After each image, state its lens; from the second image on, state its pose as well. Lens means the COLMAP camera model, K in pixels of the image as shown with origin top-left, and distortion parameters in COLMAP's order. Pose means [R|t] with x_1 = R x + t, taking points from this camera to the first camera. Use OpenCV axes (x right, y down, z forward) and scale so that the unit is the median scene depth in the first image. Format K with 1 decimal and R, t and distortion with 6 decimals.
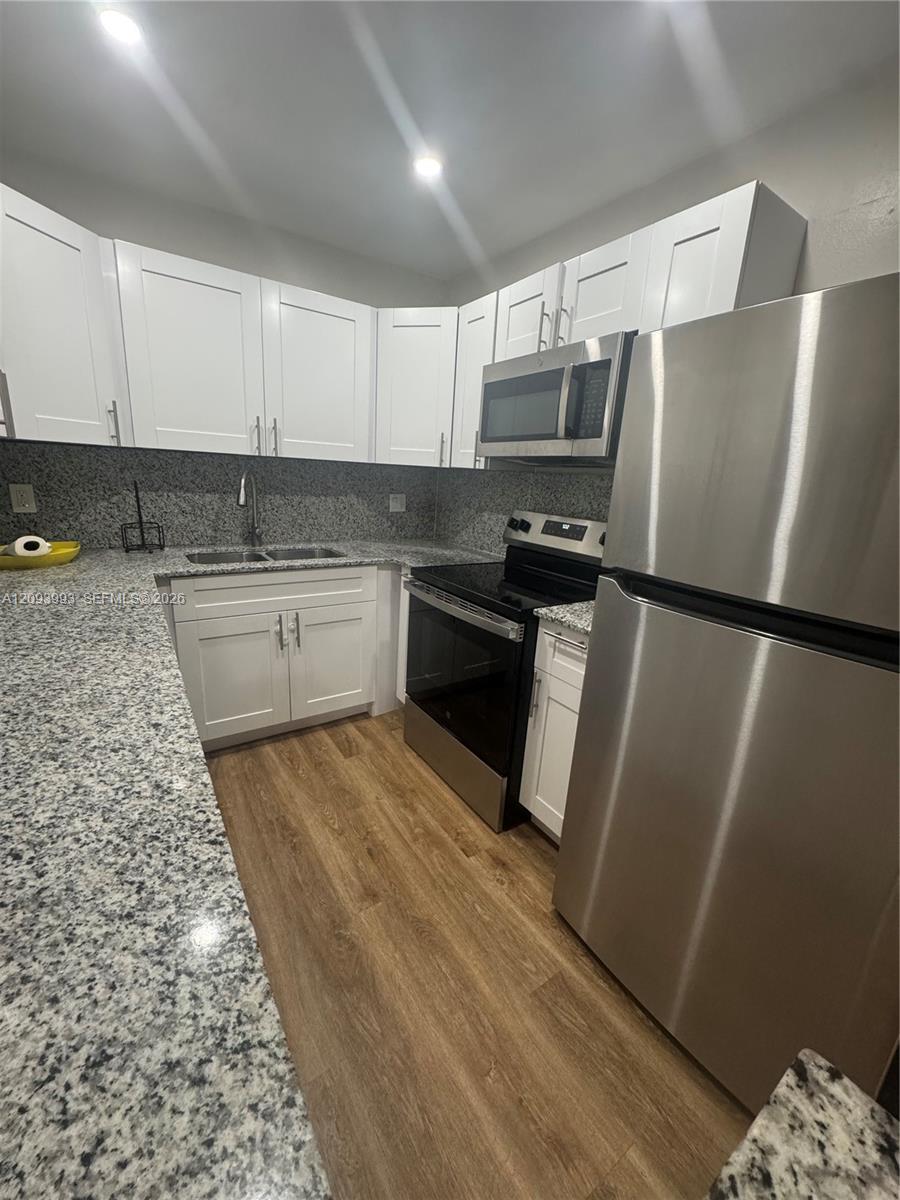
lens RADIAL K [[476.6, 0, 447.2], [0, 476.6, 598.5], [0, 0, 1]] dist [-0.003627, -0.000030]
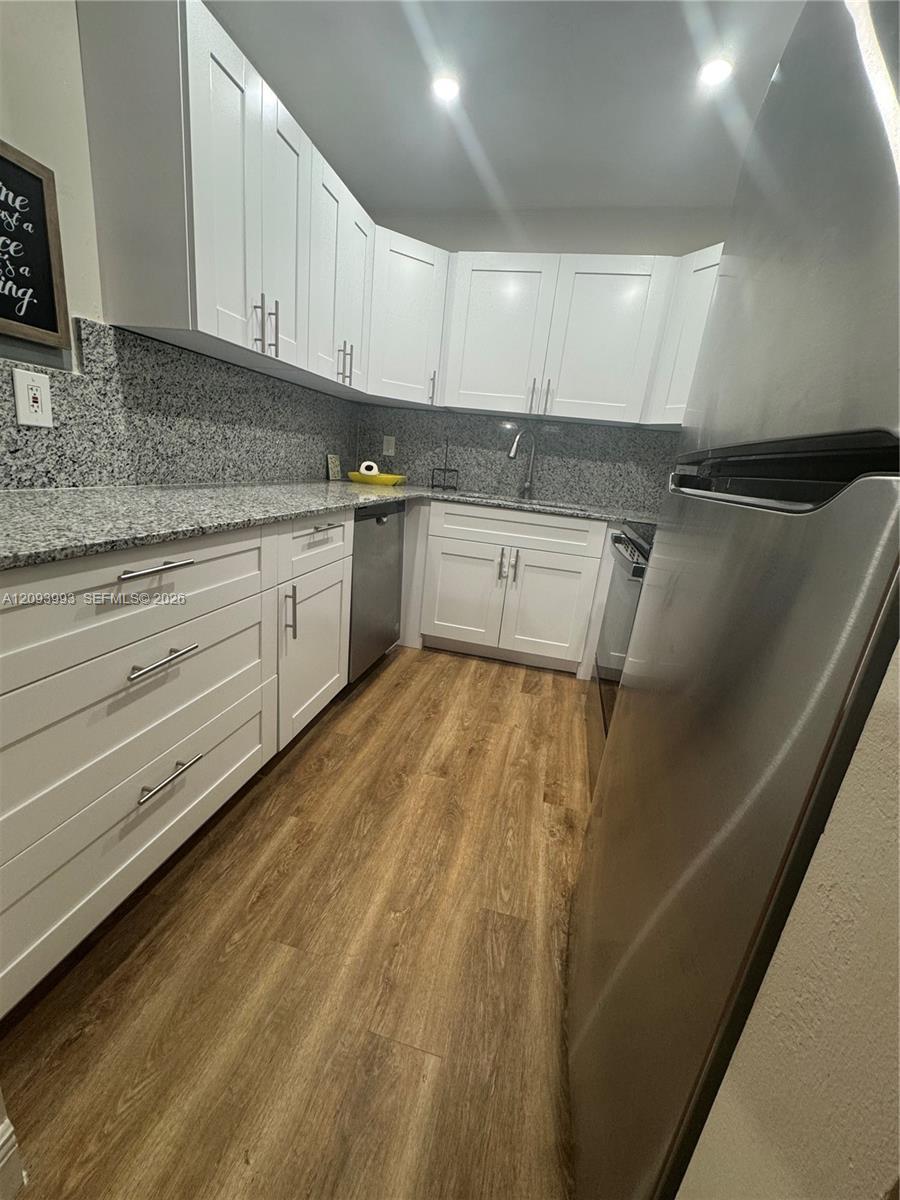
lens RADIAL K [[476.6, 0, 452.2], [0, 476.6, 595.8], [0, 0, 1]] dist [-0.003627, -0.000030]
pose [[0.682417, 0.215574, -0.698452, 0.440875], [-0.247524, 0.967222, 0.056687, 0.125186], [0.687779, 0.134200, 0.713408, 0.129220]]
